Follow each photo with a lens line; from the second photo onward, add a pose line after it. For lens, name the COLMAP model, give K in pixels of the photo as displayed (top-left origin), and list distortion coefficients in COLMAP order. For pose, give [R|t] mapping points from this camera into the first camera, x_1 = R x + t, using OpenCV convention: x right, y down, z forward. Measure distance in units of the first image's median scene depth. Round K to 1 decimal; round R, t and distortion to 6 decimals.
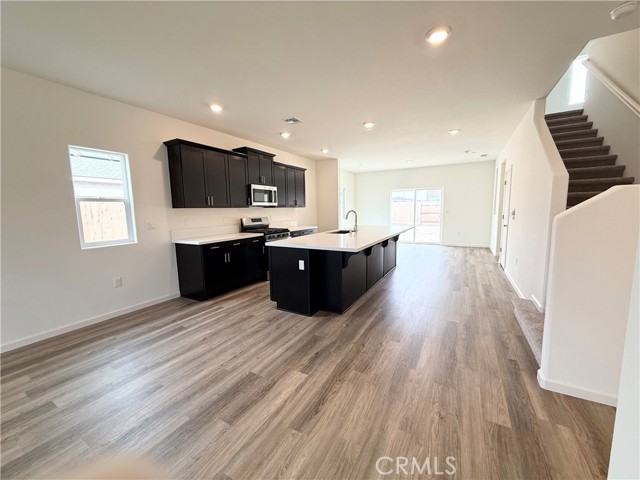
lens RADIAL K [[254.8, 0, 319.6], [0, 254.8, 239.1], [0, 0, 1]] dist [-0.001495, -0.000003]
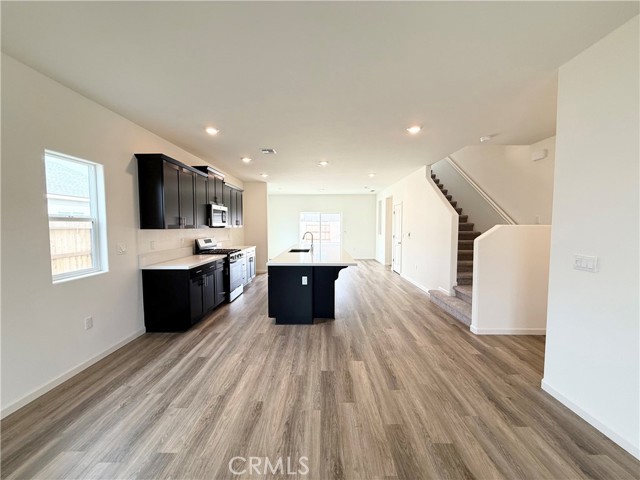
lens RADIAL K [[254.8, 0, 320.0], [0, 254.8, 239.9], [0, 0, 1]] dist [-0.001495, -0.000003]
pose [[0.874582, -0.008457, 0.484805, -0.569989], [0.039799, 0.997726, -0.054393, -0.016509], [-0.483242, 0.066866, 0.872929, -0.052124]]
